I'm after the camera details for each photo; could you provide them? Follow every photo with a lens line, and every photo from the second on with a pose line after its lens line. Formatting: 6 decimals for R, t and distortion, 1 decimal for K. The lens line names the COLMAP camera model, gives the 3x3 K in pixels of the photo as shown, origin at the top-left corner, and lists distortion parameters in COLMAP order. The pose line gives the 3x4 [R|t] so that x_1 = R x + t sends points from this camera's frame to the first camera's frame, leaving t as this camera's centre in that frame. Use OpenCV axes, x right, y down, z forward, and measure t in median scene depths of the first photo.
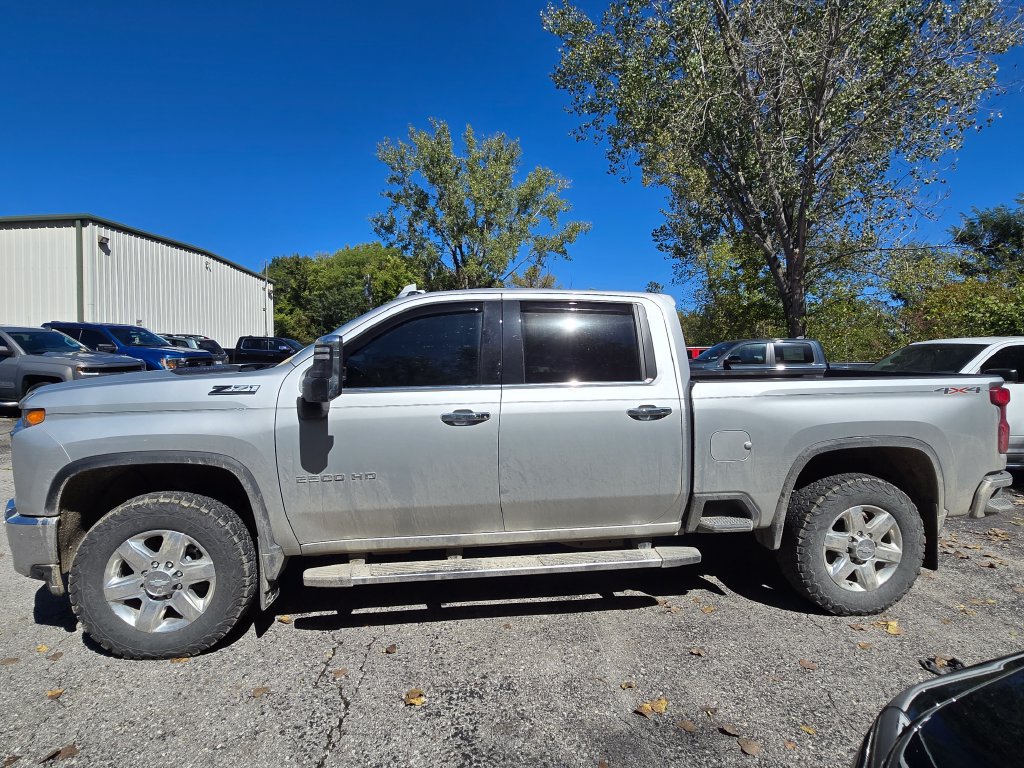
lens RADIAL K [[562.4, 0, 506.6], [0, 562.4, 383.1], [0, 0, 1]] dist [0.000428, -0.003508]
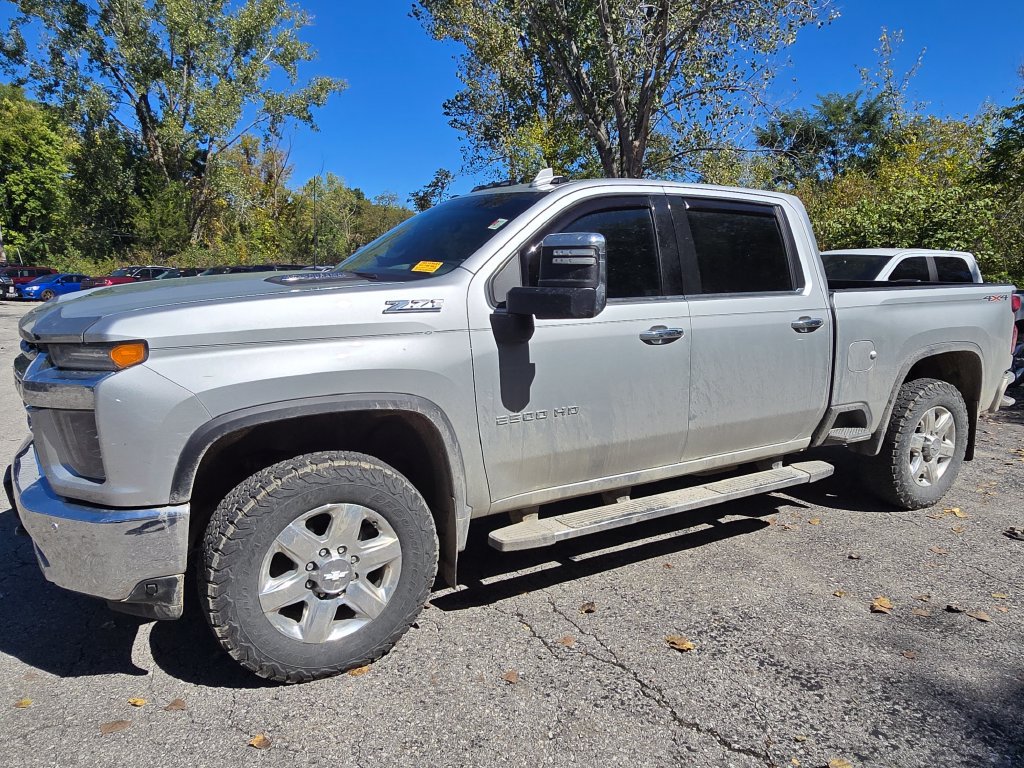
lens RADIAL K [[720.7, 0, 516.3], [0, 720.7, 398.8], [0, 0, 1]] dist [0.002132, -0.002340]
pose [[0.916256, -0.065733, 0.395164, -0.653142], [0.011900, 0.990476, 0.137168, 0.003880], [-0.400417, -0.120978, 0.908312, 0.075904]]
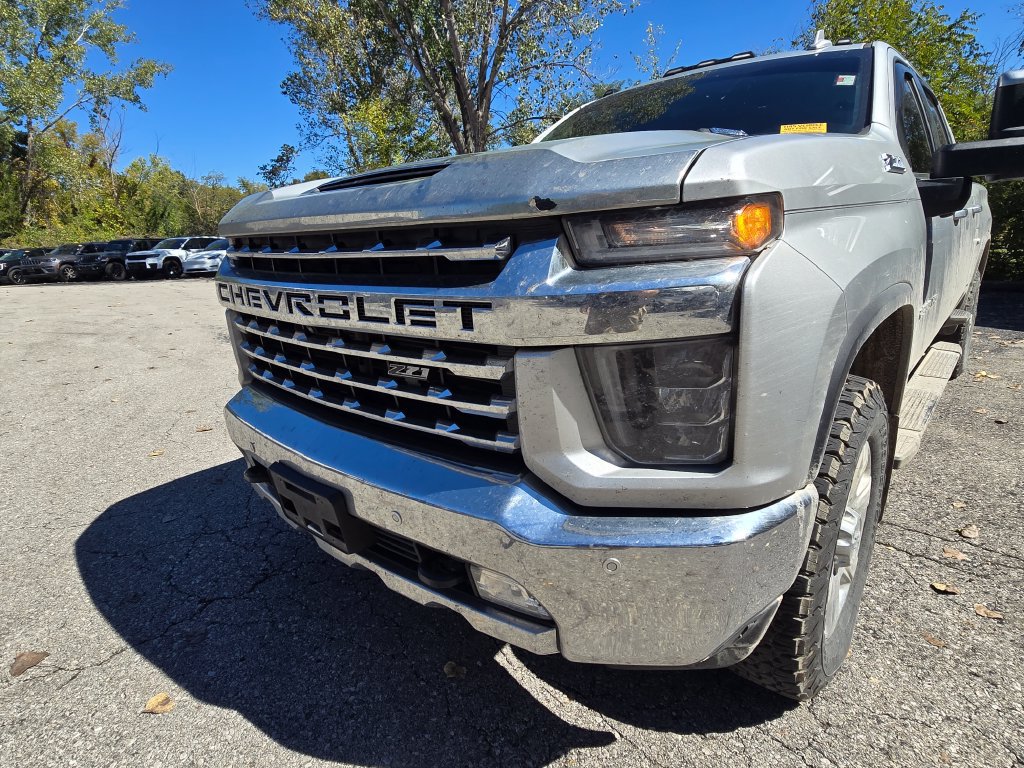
lens RADIAL K [[562.4, 0, 504.3], [0, 562.4, 383.0], [0, 0, 1]] dist [0.000428, -0.003508]
pose [[0.760459, -0.203640, 0.616630, -1.005804], [0.073979, 0.970544, 0.229284, 0.057326], [-0.645158, -0.128744, 0.753124, 0.720007]]
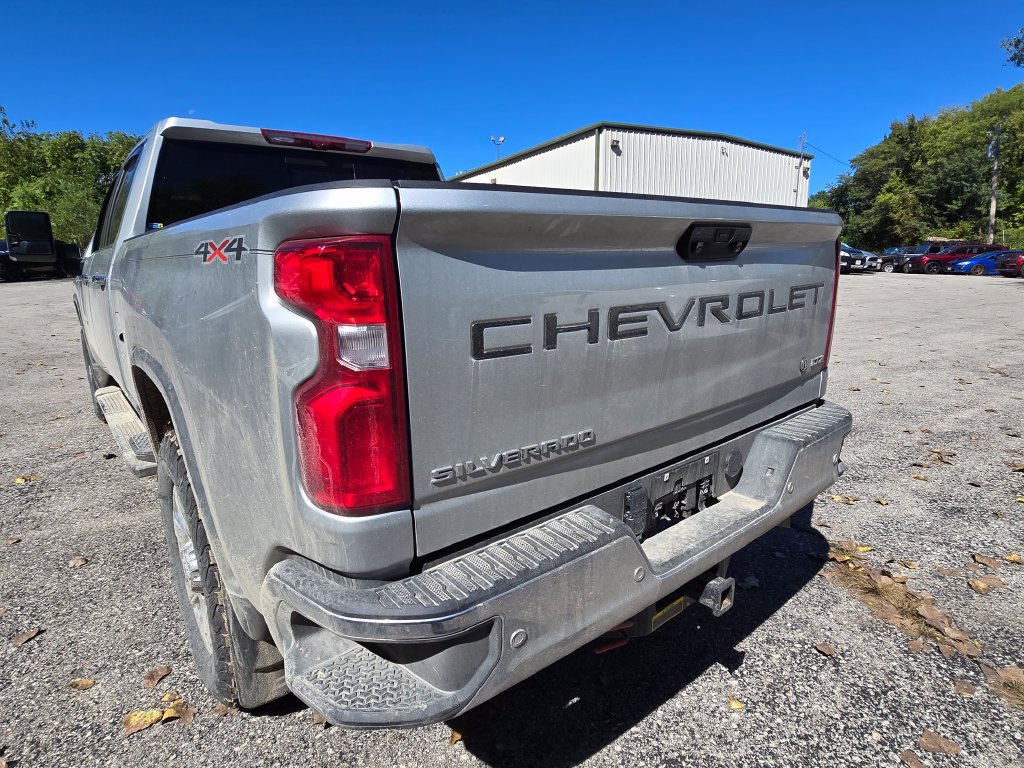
lens RADIAL K [[562.4, 0, 504.8], [0, 562.4, 376.5], [0, 0, 1]] dist [0.000428, -0.003508]
pose [[0.533890, 0.170645, -0.828156, 1.205800], [-0.021637, 0.981860, 0.188367, 0.020586], [0.845277, -0.082649, 0.527898, 0.998335]]
